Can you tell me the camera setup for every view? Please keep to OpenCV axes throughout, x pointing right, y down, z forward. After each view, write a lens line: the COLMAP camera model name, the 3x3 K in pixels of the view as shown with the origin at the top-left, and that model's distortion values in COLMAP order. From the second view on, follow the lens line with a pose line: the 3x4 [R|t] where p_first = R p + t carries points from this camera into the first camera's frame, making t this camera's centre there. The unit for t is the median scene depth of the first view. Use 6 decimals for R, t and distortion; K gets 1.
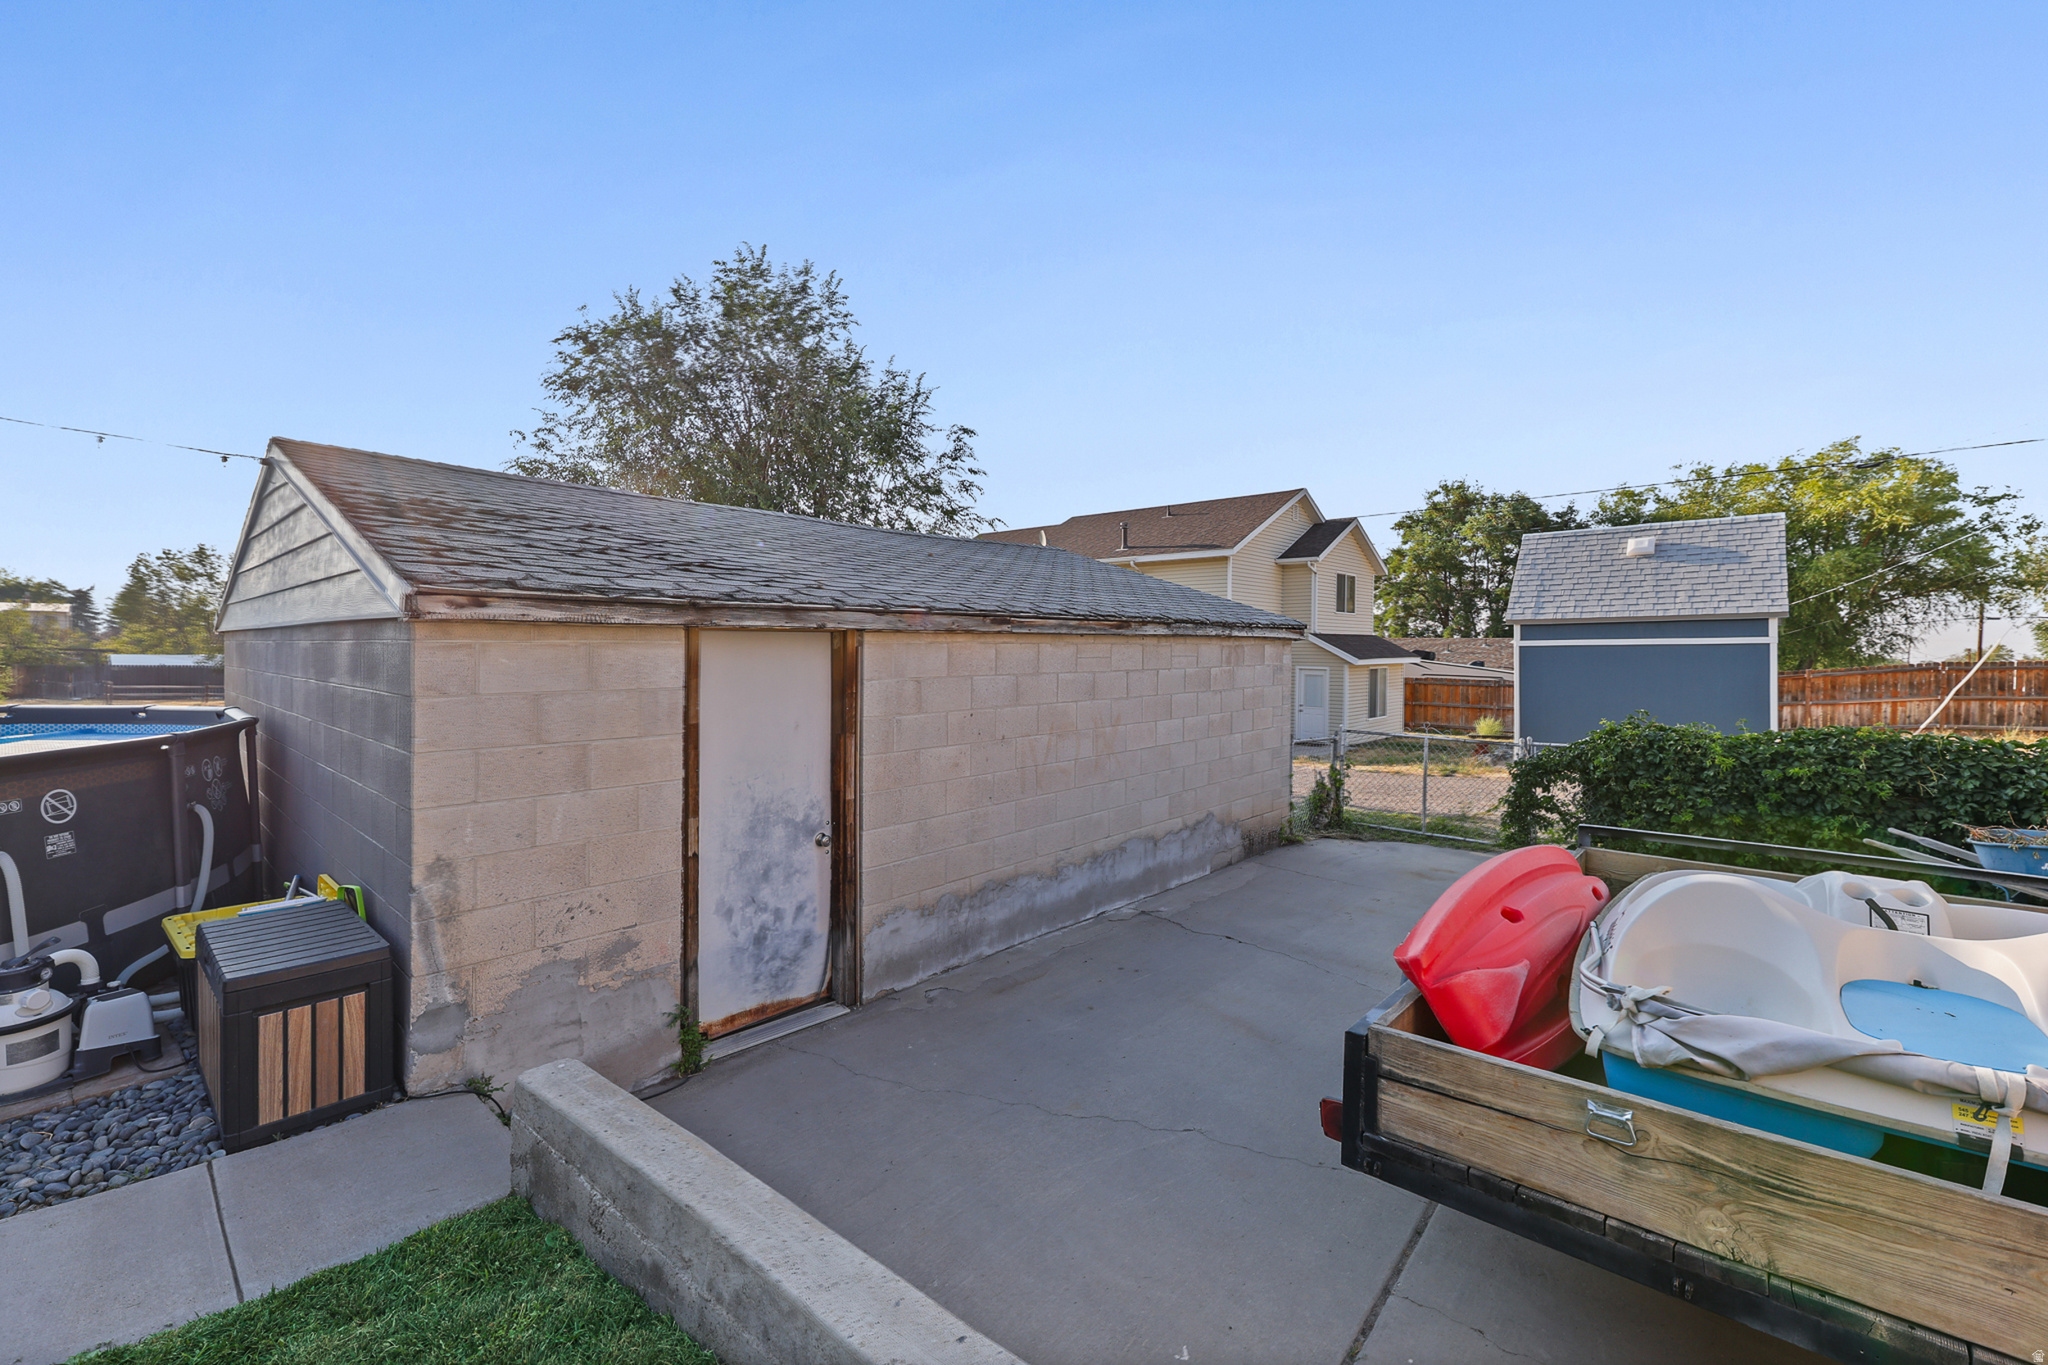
lens RADIAL K [[885.7, 0, 1023.7], [0, 885.7, 656.5], [0, 0, 1]] dist [-0.001051, -0.000045]
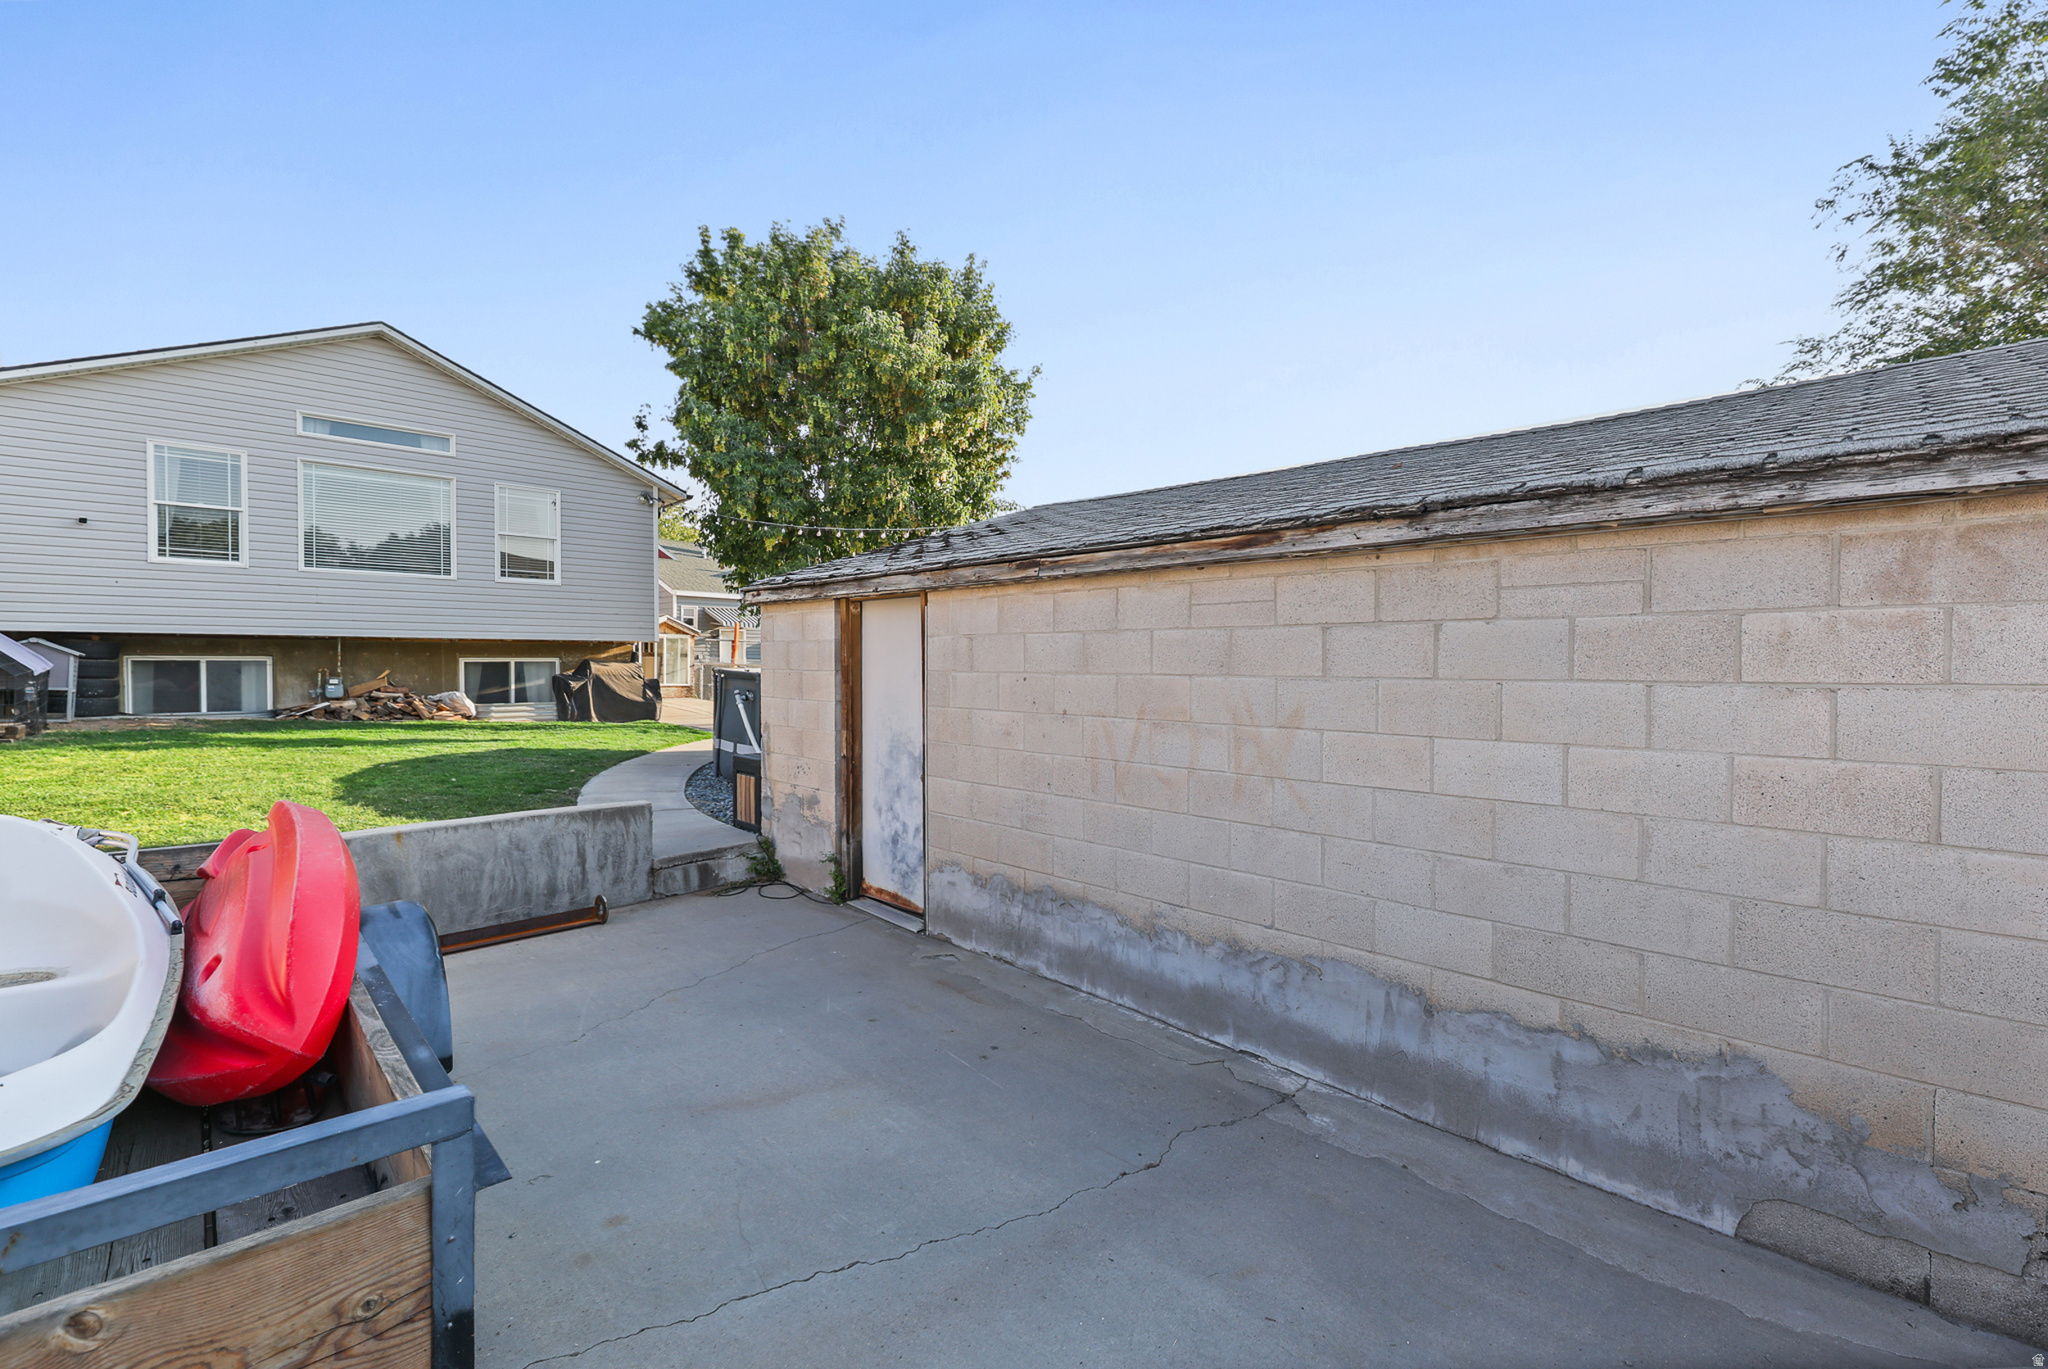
lens RADIAL K [[893.3, 0, 1024.0], [0, 893.3, 684.5], [0, 0, 1]] dist [-0.001043, -0.000126]
pose [[-0.095283, 0.018634, -0.995276, 0.767665], [-0.020586, 0.999574, 0.020685, 0.051534], [0.995237, 0.022459, -0.094859, 1.043122]]
